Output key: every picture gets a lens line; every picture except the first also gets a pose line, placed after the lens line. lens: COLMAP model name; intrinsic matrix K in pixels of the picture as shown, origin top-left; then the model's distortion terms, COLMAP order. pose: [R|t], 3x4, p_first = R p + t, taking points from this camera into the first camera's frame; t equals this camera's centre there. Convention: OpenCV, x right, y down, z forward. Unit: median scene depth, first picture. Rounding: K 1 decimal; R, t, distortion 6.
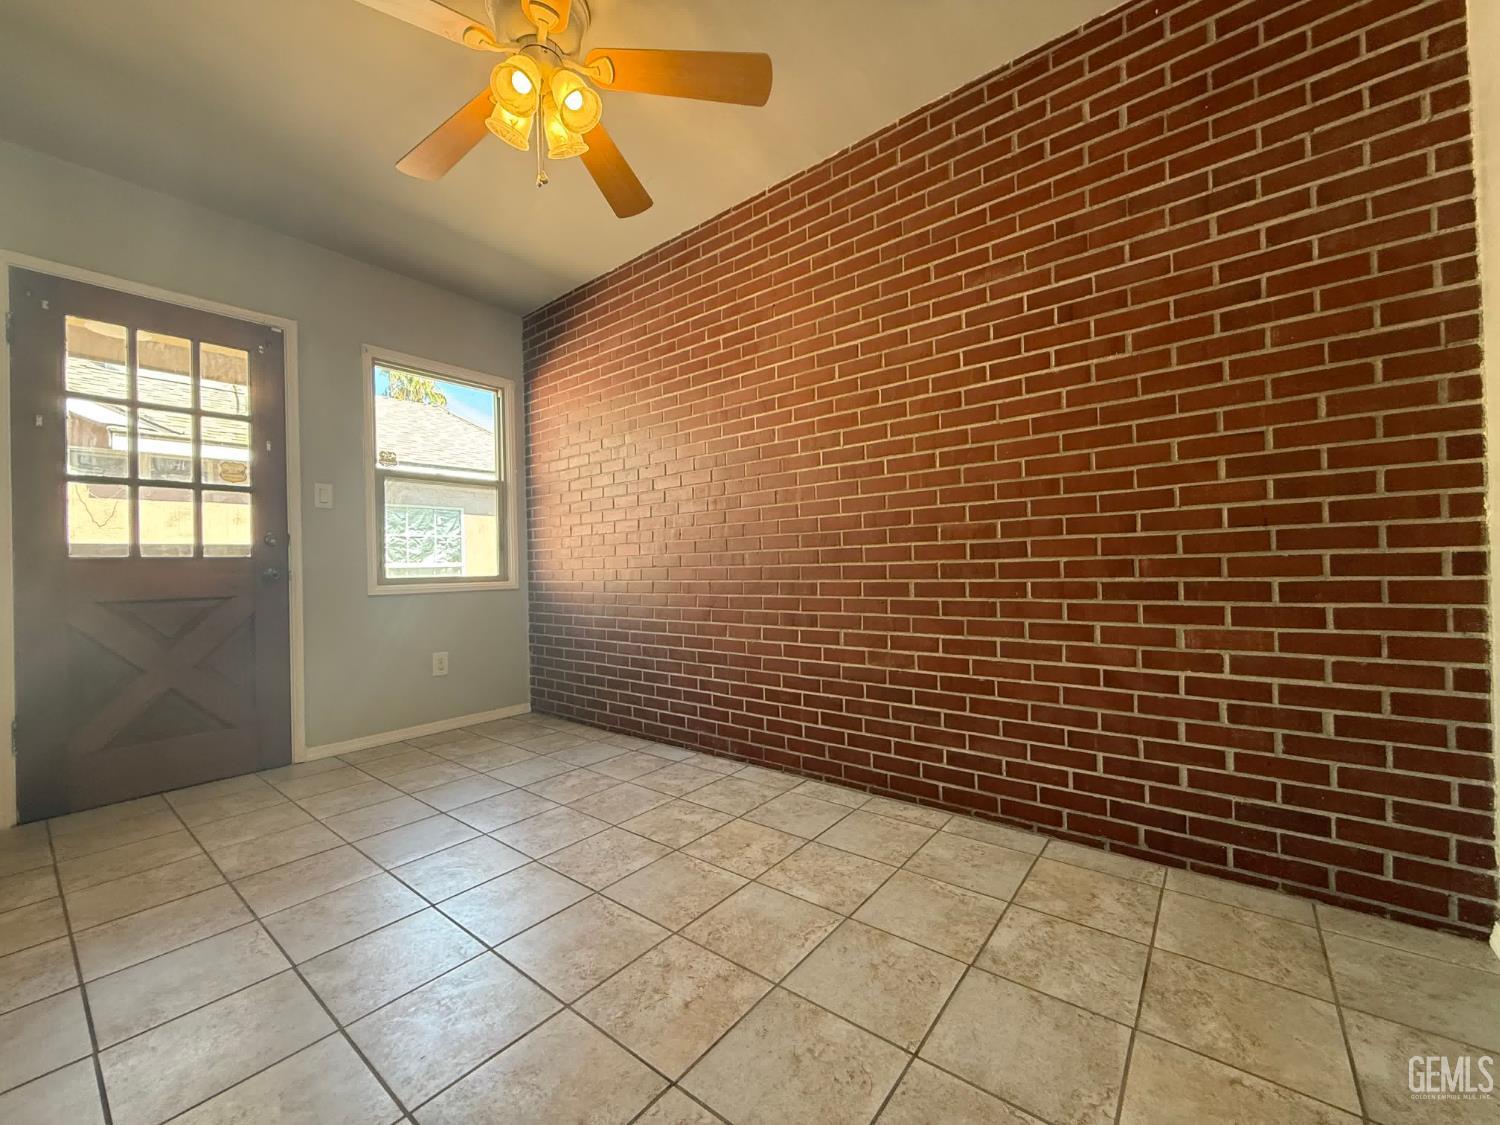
lens RADIAL K [[596.2, 0, 749.7], [0, 596.2, 564.1], [0, 0, 1]] dist [-0.002306, -0.000083]
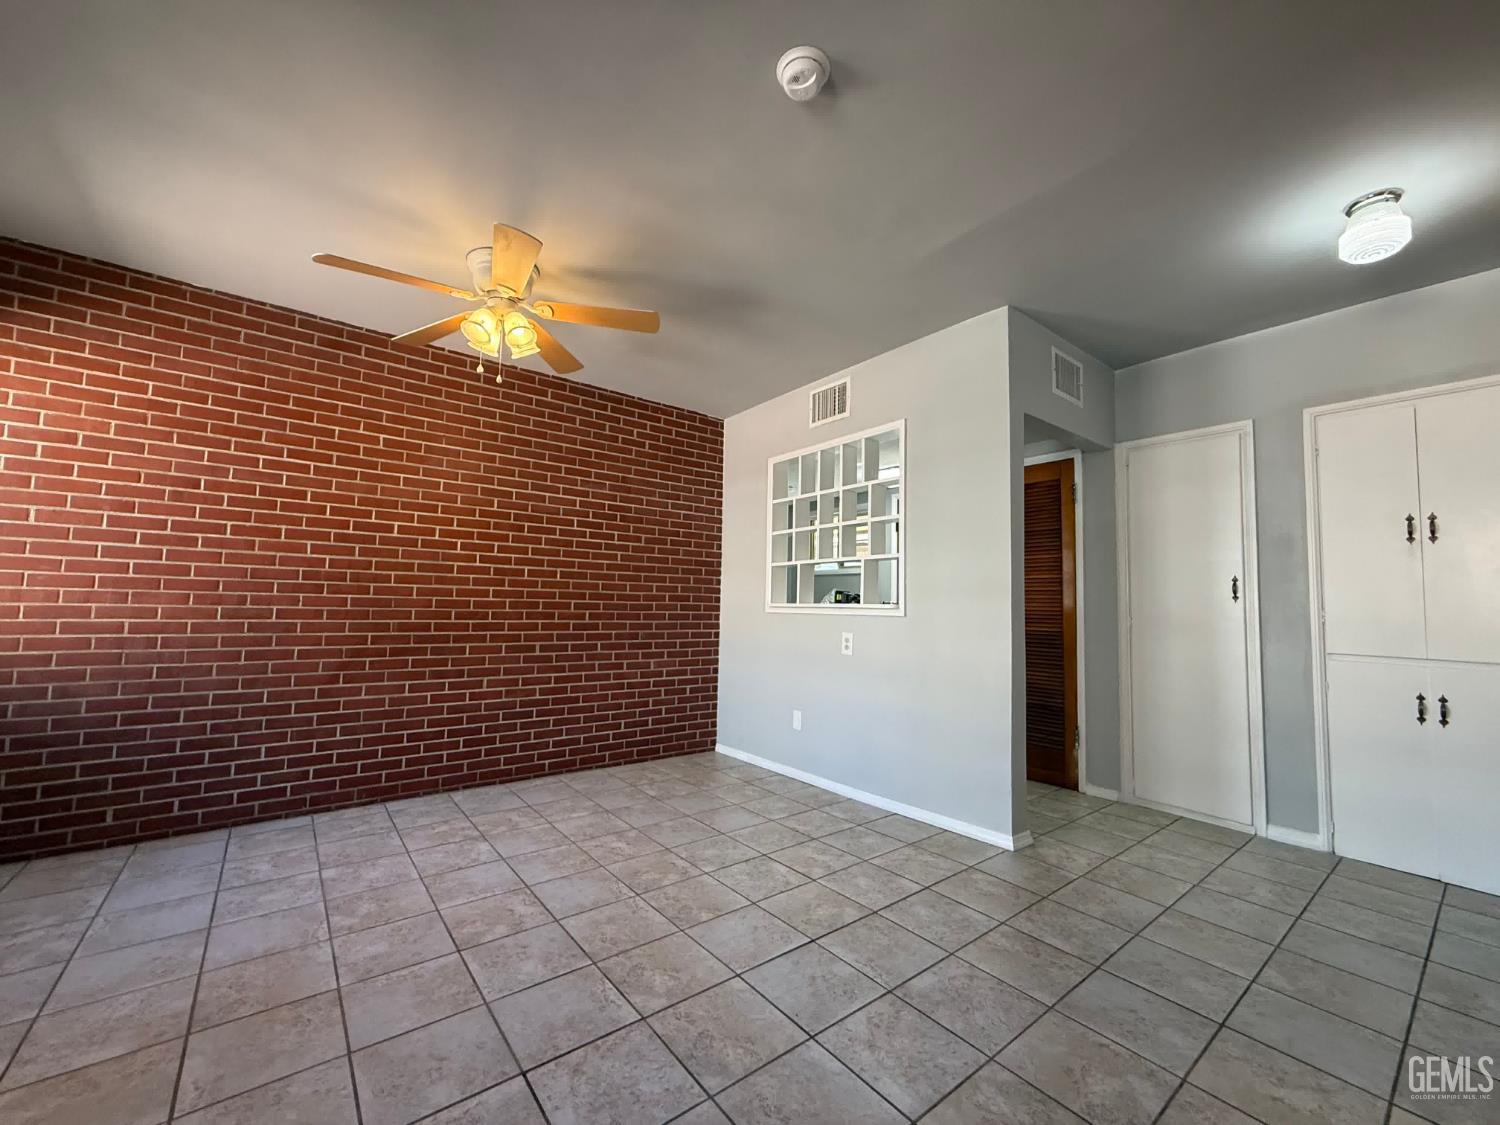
lens RADIAL K [[596.2, 0, 750.3], [0, 596.2, 564.5], [0, 0, 1]] dist [-0.002306, -0.000083]
pose [[0.228415, 0.096387, 0.968781, -1.472401], [-0.032580, 0.995286, -0.091343, -0.070081], [-0.973019, -0.010699, 0.230479, 0.039942]]
